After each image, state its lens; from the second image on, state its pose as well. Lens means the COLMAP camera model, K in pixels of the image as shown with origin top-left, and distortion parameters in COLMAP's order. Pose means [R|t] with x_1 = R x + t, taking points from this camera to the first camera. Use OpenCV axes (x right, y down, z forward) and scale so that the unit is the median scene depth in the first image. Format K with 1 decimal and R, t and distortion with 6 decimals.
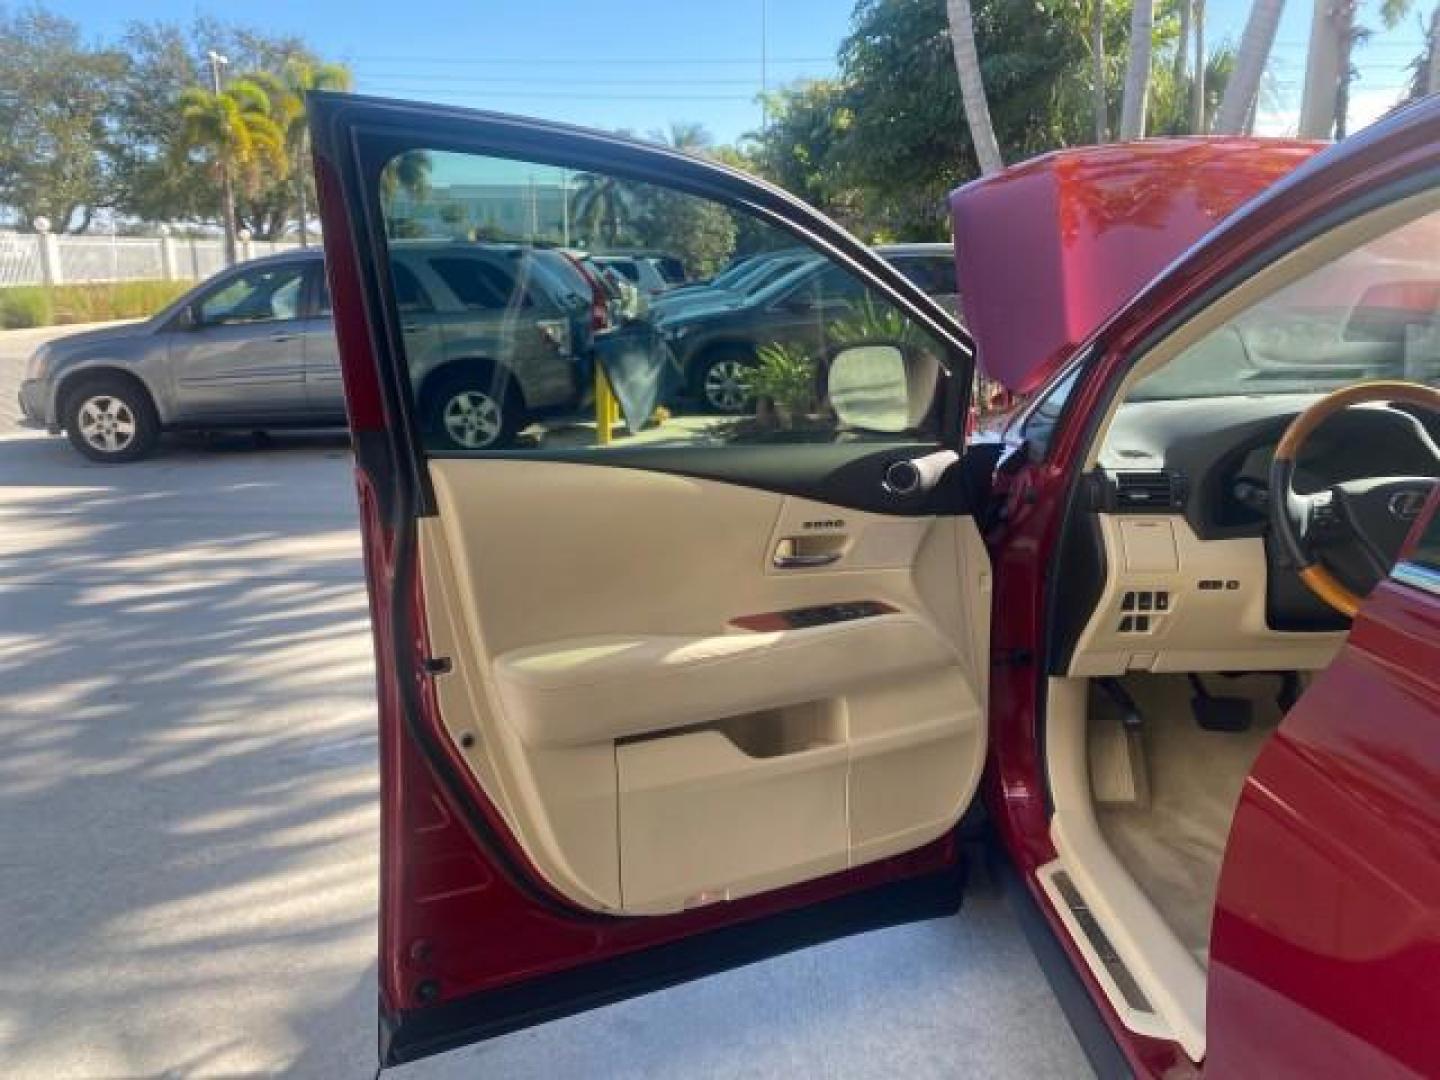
lens RADIAL K [[1102.9, 0, 721.6], [0, 1102.9, 531.1], [0, 0, 1]] dist [0.028588, -0.027987]
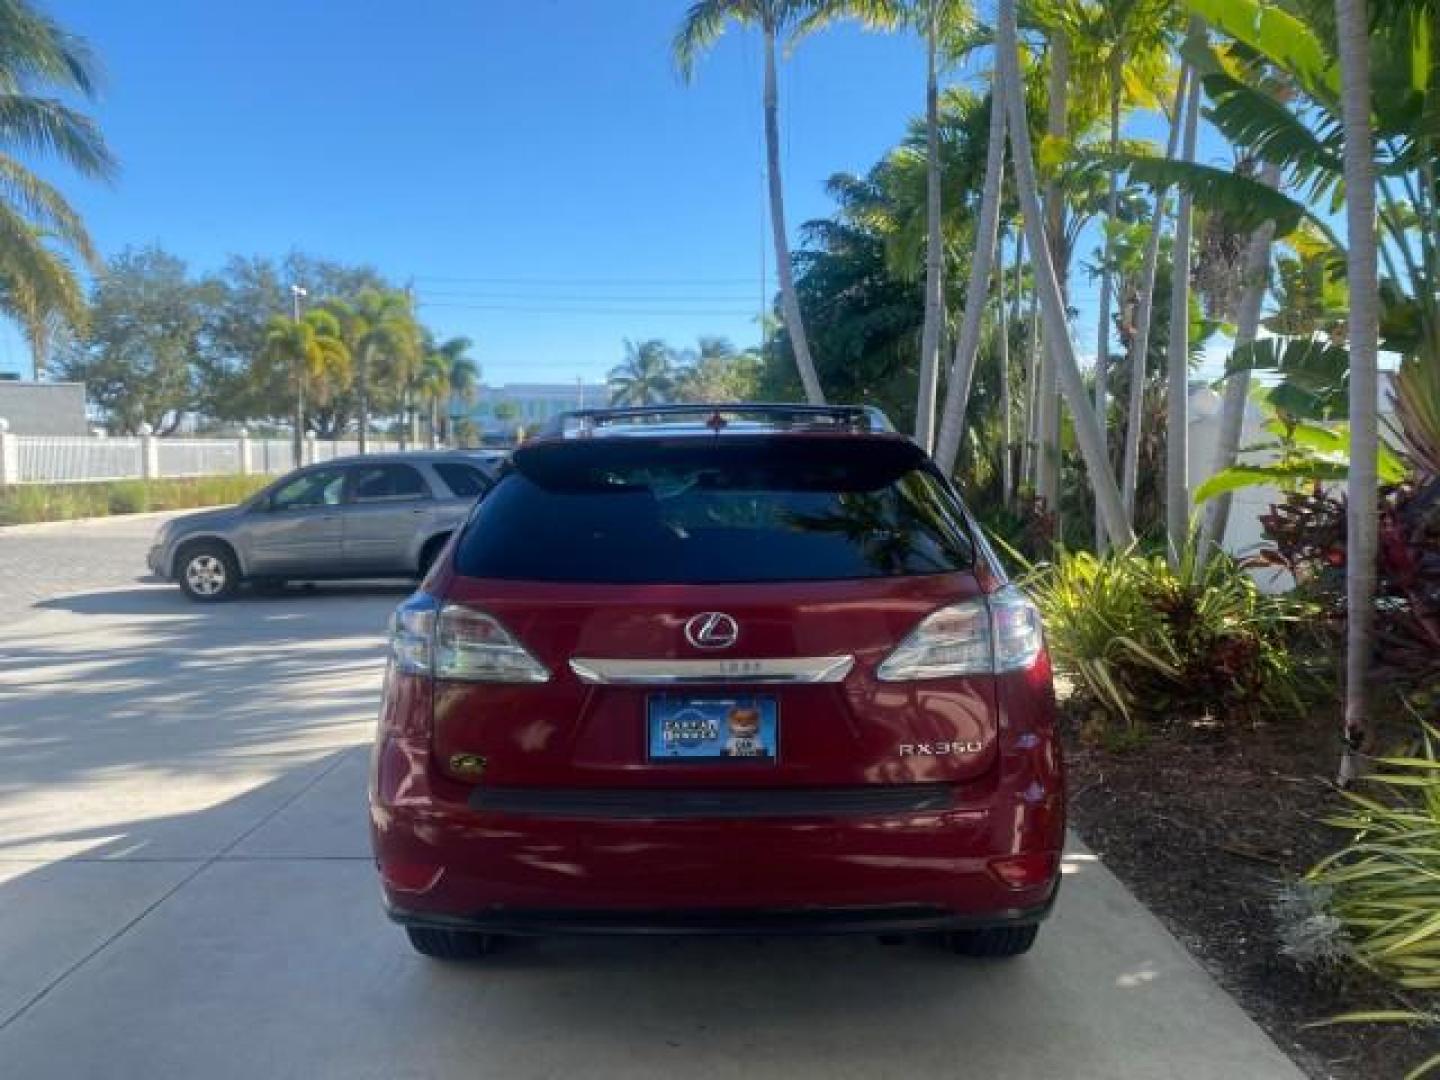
lens RADIAL K [[1102.9, 0, 713.6], [0, 1102.9, 535.8], [0, 0, 1]] dist [0.028588, -0.027987]
pose [[0.998881, 0.002069, -0.047241, 0.045241], [-0.009771, 0.986512, -0.163398, 0.021096], [0.046266, 0.163677, 0.985428, -0.103374]]
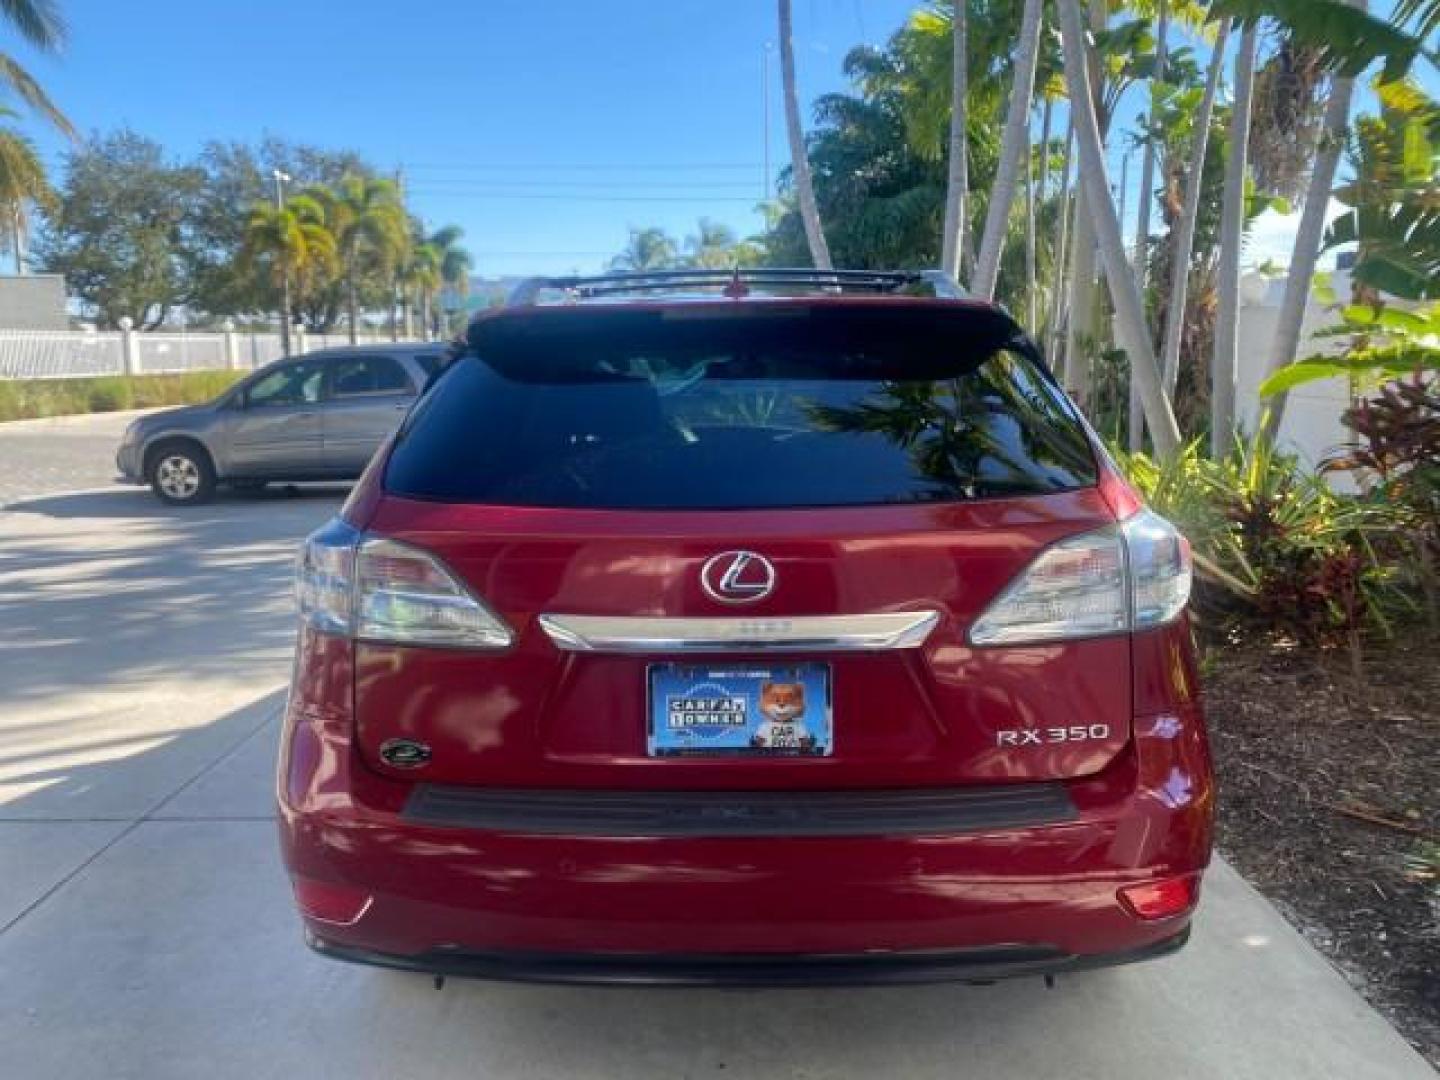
lens RADIAL K [[1102.9, 0, 712.2], [0, 1102.9, 540.2], [0, 0, 1]] dist [0.028588, -0.027987]
pose [[0.998800, 0.004597, -0.048750, 0.042972], [-0.007865, 0.997718, -0.067058, 0.017155], [0.048330, 0.067361, 0.996557, -0.082173]]
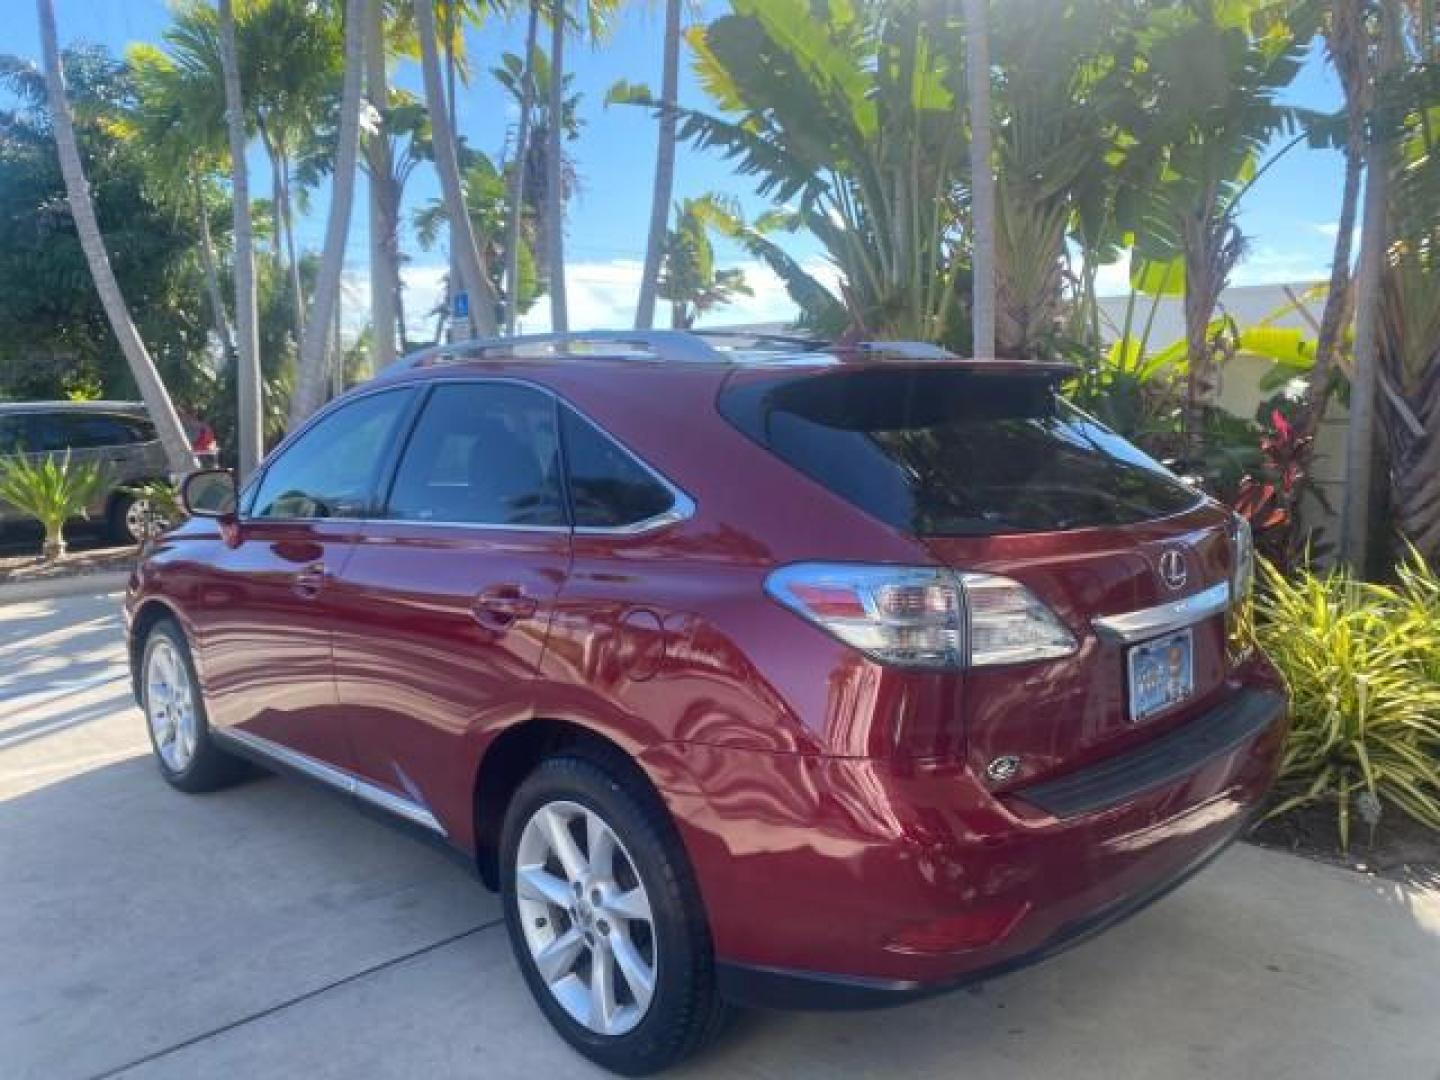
lens RADIAL K [[1102.9, 0, 720.6], [0, 1102.9, 527.6], [0, 0, 1]] dist [0.028588, -0.027987]
pose [[0.736357, -0.076038, 0.672307, -0.025747], [0.163270, 0.984269, -0.067503, 0.012743], [-0.656599, 0.159474, 0.737188, -0.063552]]
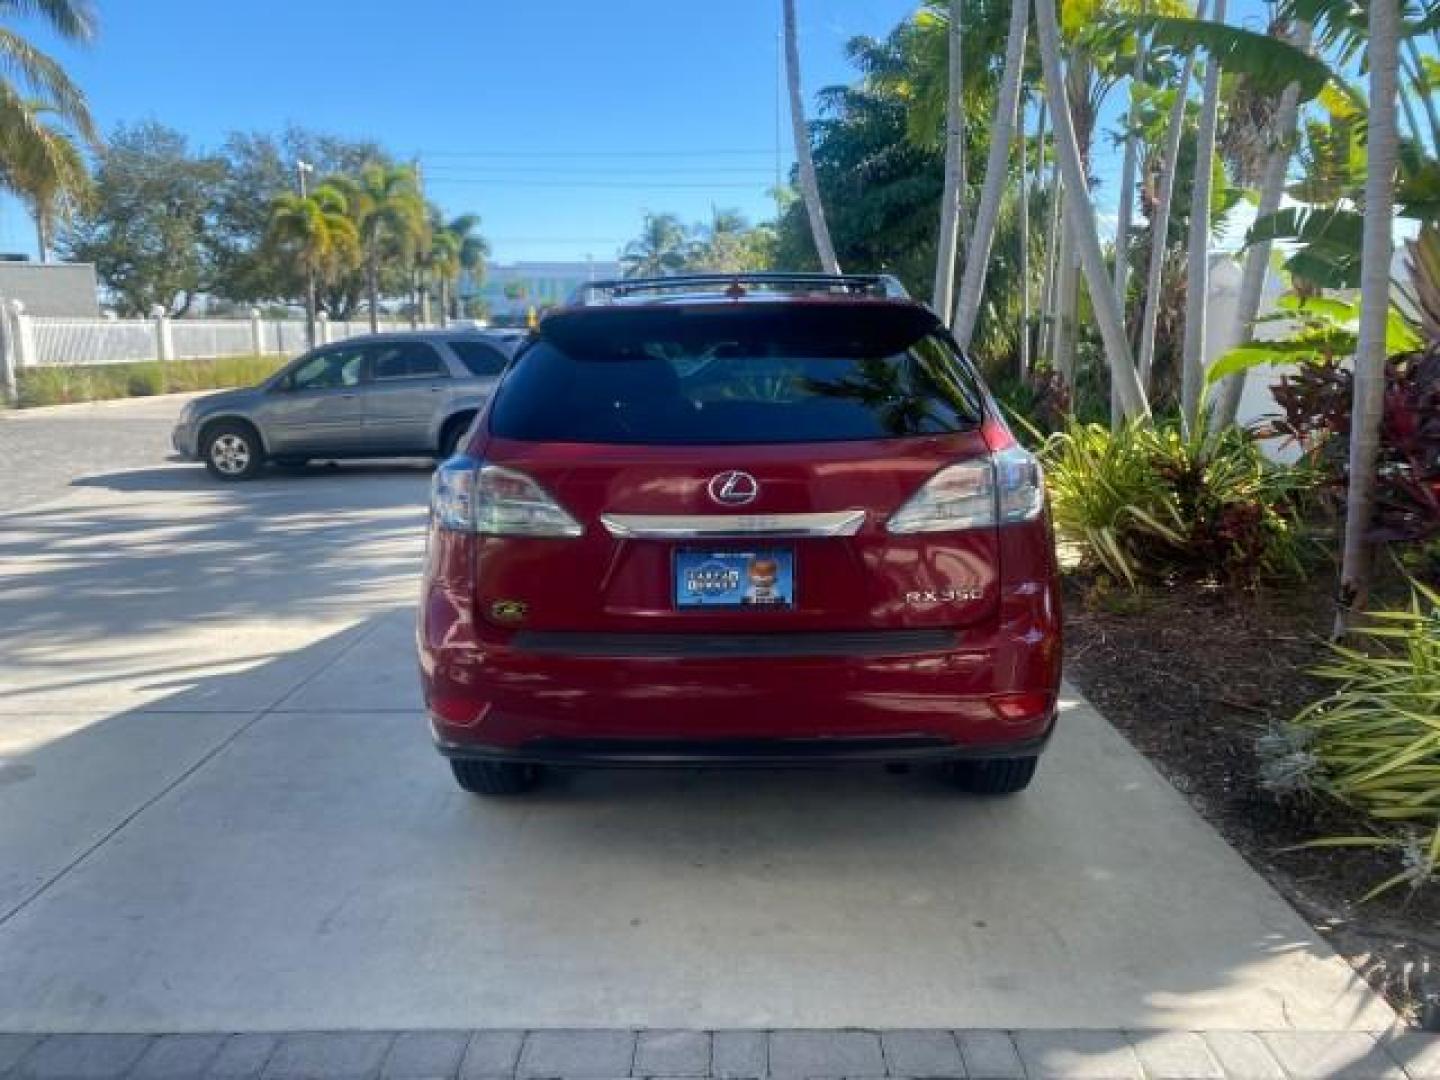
lens RADIAL K [[1102.9, 0, 710.7], [0, 1102.9, 532.7], [0, 0, 1]] dist [0.028588, -0.027987]
pose [[0.998043, 0.003612, -0.062432, 0.044987], [-0.007356, 0.998181, -0.059841, 0.023215], [0.062102, 0.060183, 0.996254, -0.107956]]
